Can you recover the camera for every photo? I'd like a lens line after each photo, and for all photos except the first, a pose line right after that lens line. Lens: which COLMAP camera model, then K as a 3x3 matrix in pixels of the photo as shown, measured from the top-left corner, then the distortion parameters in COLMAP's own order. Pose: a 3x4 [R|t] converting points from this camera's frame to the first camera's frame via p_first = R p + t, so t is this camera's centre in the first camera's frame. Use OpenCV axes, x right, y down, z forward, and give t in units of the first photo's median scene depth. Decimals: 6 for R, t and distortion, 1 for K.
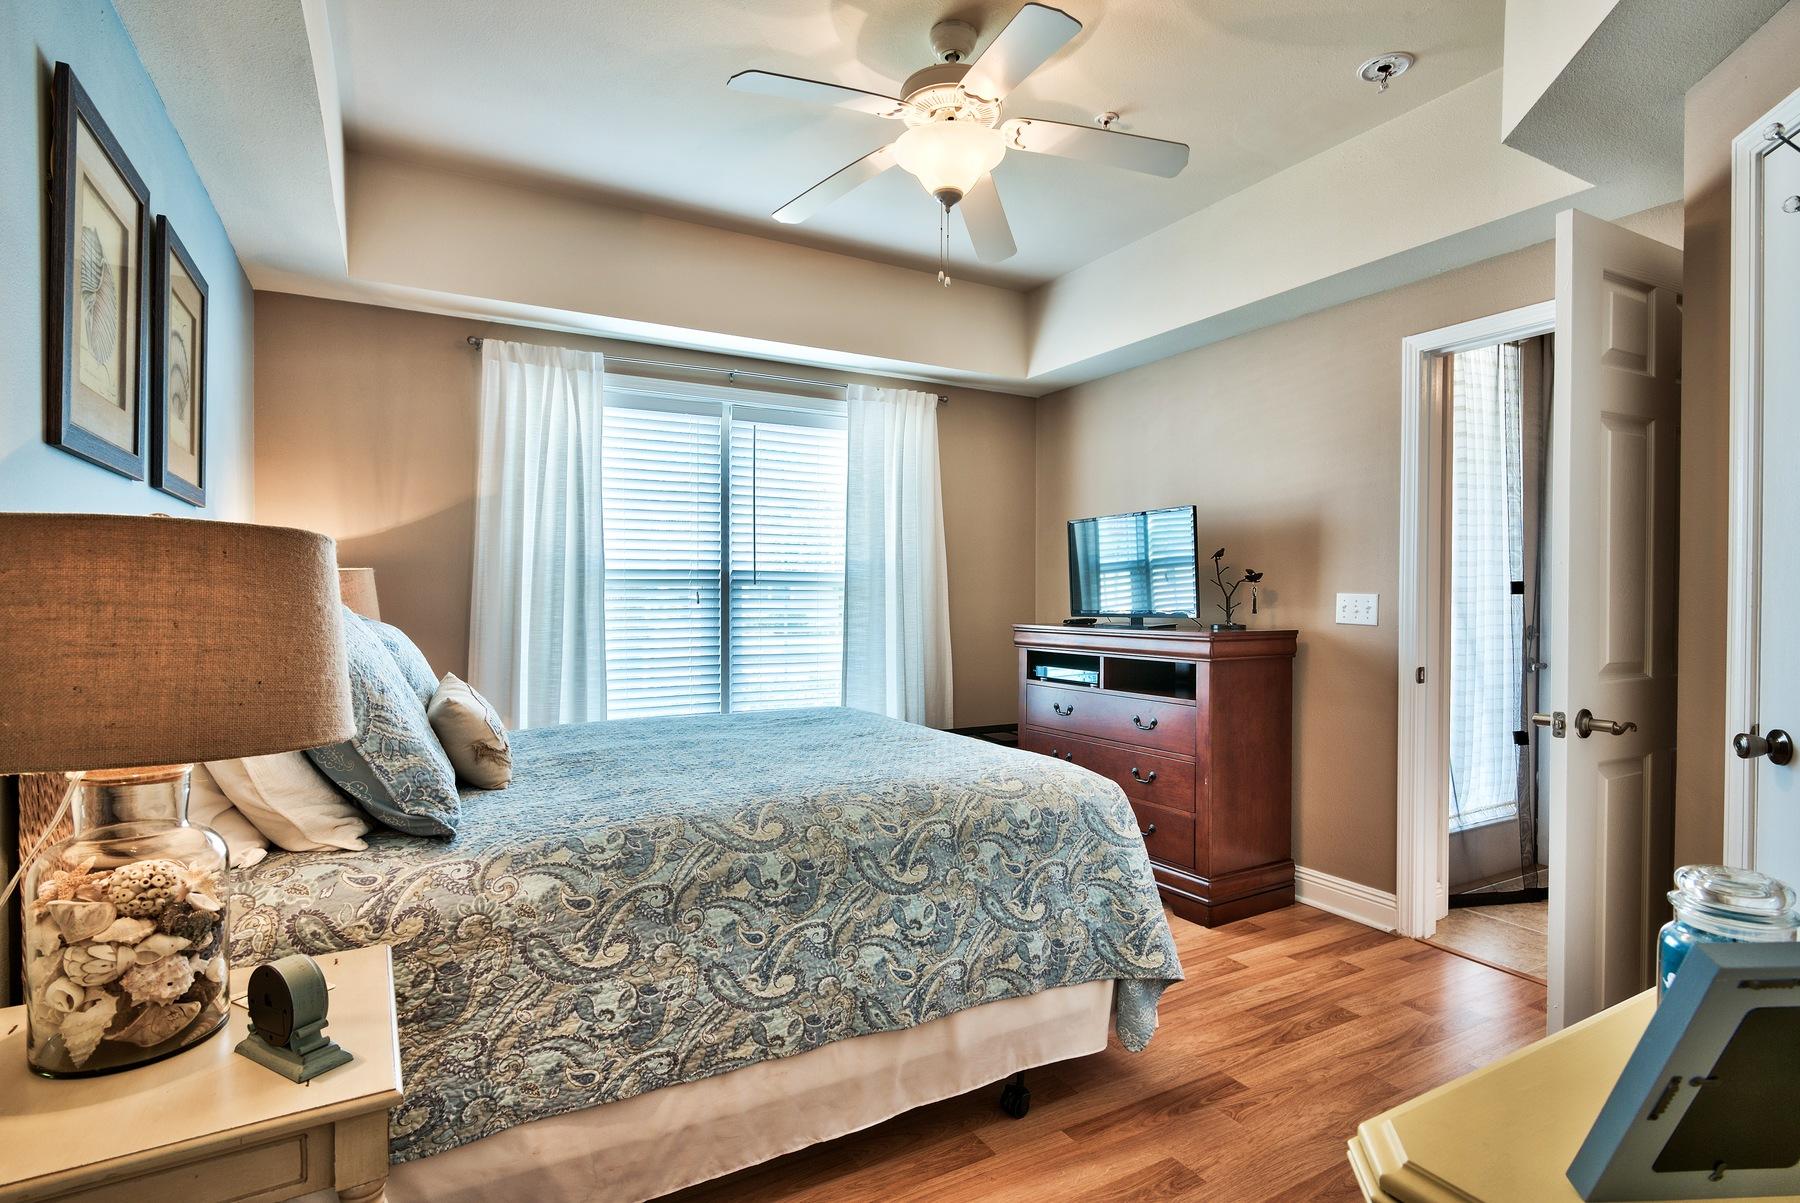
lens RADIAL K [[895.3, 0, 900.0], [0, 895.3, 601.5], [0, 0, 1]] dist [-0.000984, 0.000278]
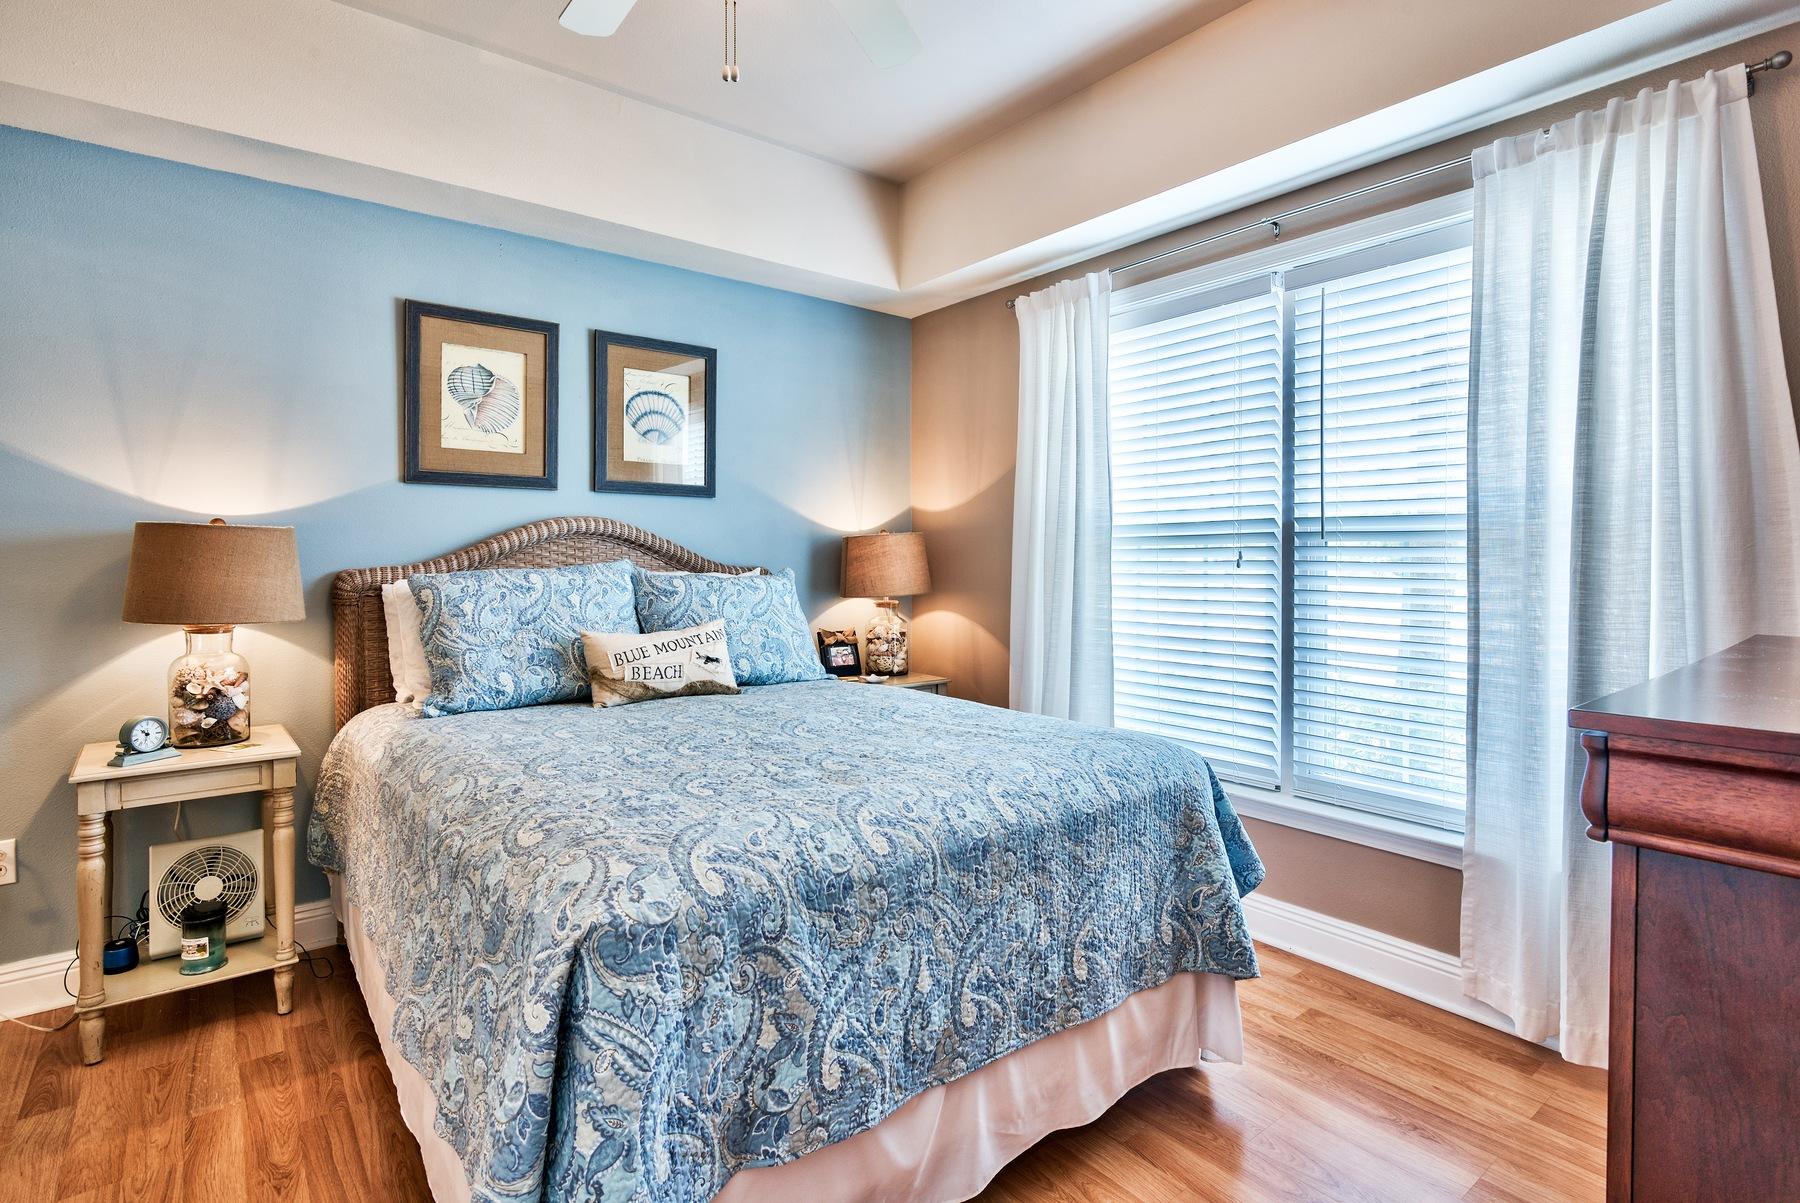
lens RADIAL K [[895.3, 0, 900.0], [0, 895.3, 601.5], [0, 0, 1]] dist [-0.000984, 0.000278]
pose [[0.147012, 0.044634, -0.988127, 0.440588], [-0.006512, 0.999003, 0.044157, -0.000428], [0.989113, -0.000057, 0.147156, 0.621302]]
